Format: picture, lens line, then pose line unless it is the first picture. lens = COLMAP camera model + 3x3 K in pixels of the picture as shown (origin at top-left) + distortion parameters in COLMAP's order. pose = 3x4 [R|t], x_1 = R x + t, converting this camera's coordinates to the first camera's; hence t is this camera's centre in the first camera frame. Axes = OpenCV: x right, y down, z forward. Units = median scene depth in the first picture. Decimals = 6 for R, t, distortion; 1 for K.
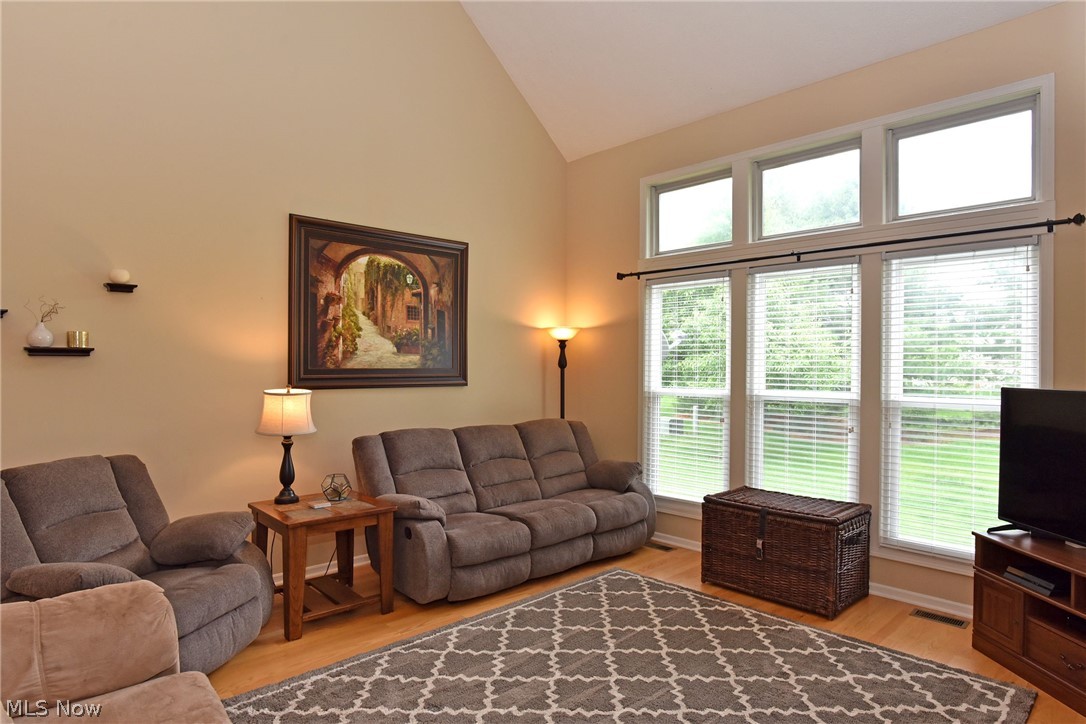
lens RADIAL K [[626.6, 0, 543.7], [0, 626.6, 364.9], [0, 0, 1]] dist [-0.042604, 0.019090]
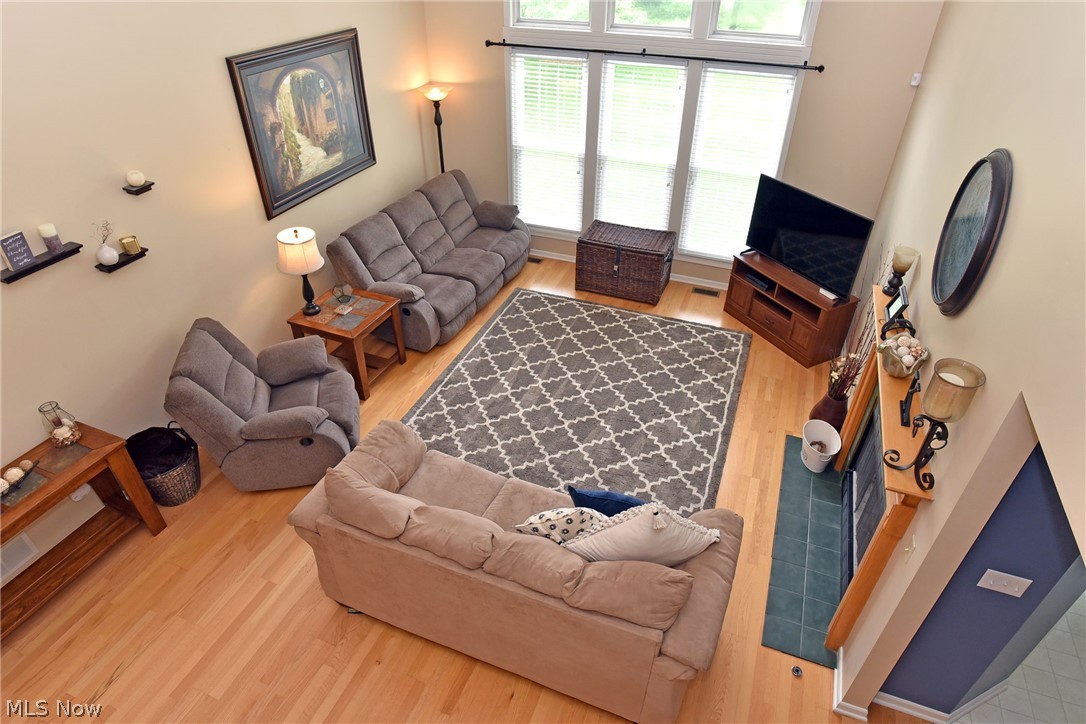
lens RADIAL K [[626.6, 0, 543.7], [0, 626.6, 364.9], [0, 0, 1]] dist [-0.042604, 0.019090]
pose [[0.907975, -0.247081, 0.338427, -0.382054], [0.001407, 0.809446, 0.587193, -0.406425], [-0.419022, -0.532680, 0.735304, -0.217627]]
